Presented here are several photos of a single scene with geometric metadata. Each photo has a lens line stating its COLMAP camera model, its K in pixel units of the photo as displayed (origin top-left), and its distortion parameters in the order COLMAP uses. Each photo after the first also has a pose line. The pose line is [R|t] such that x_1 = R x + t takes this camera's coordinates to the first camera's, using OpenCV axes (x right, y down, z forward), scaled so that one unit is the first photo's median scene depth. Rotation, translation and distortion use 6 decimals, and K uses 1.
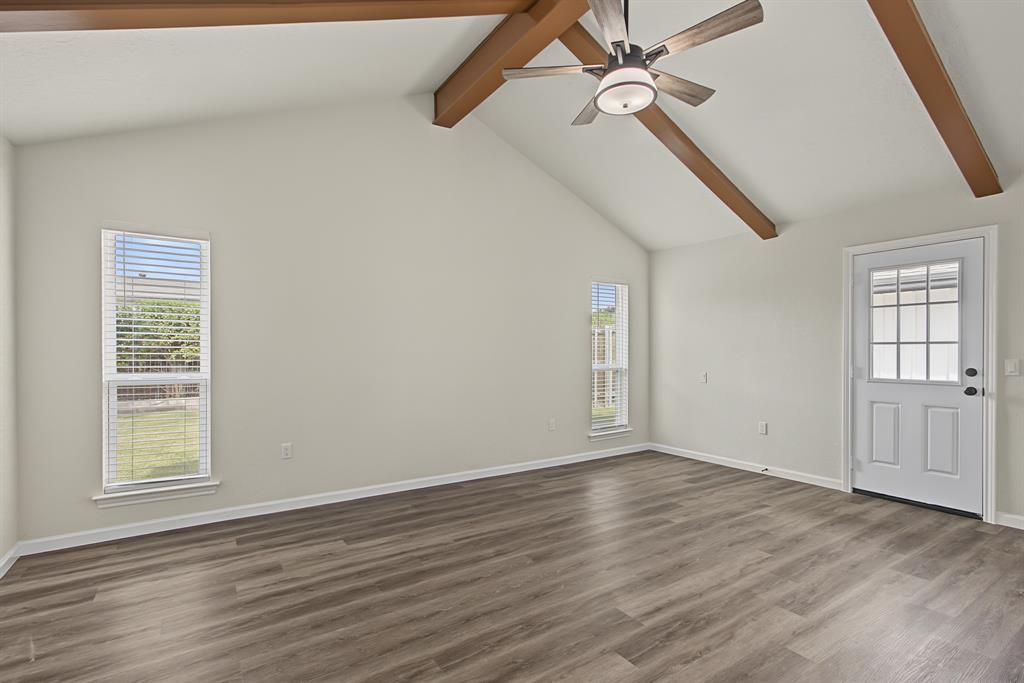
lens RADIAL K [[472.5, 0, 508.8], [0, 472.5, 353.7], [0, 0, 1]] dist [0.006681, 0.000330]
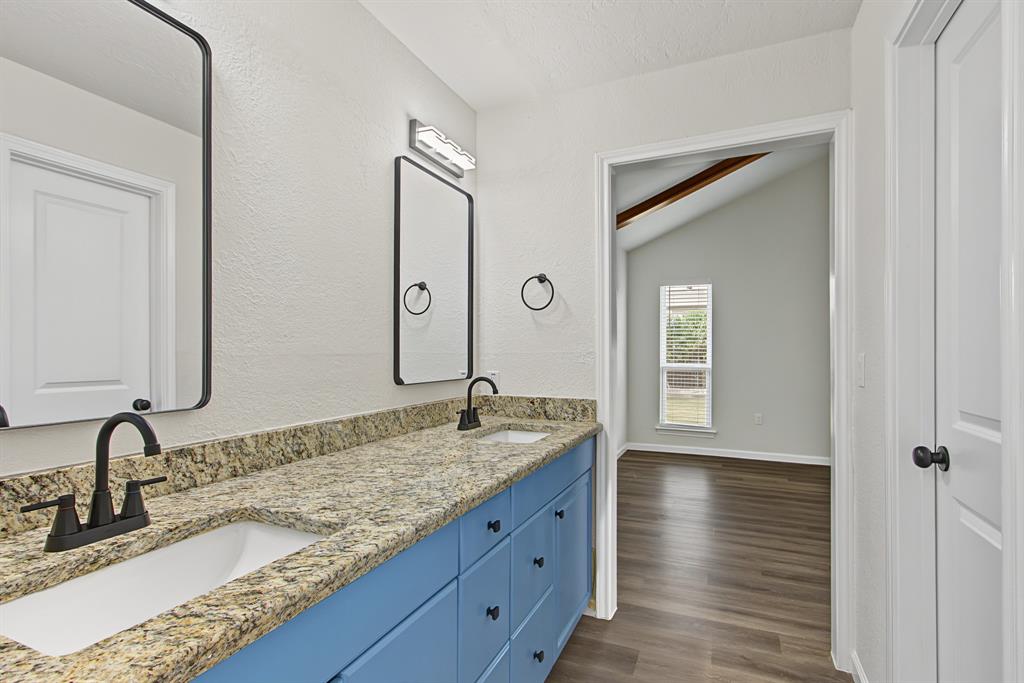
lens RADIAL K [[481.9, 0, 508.7], [0, 481.9, 350.7], [0, 0, 1]] dist [0.007057, 0.000806]
pose [[0.524876, 0.004308, -0.851168, 0.424023], [-0.009983, 0.999950, -0.001095, 0.003725], [0.851120, 0.009072, 0.524893, -0.476426]]
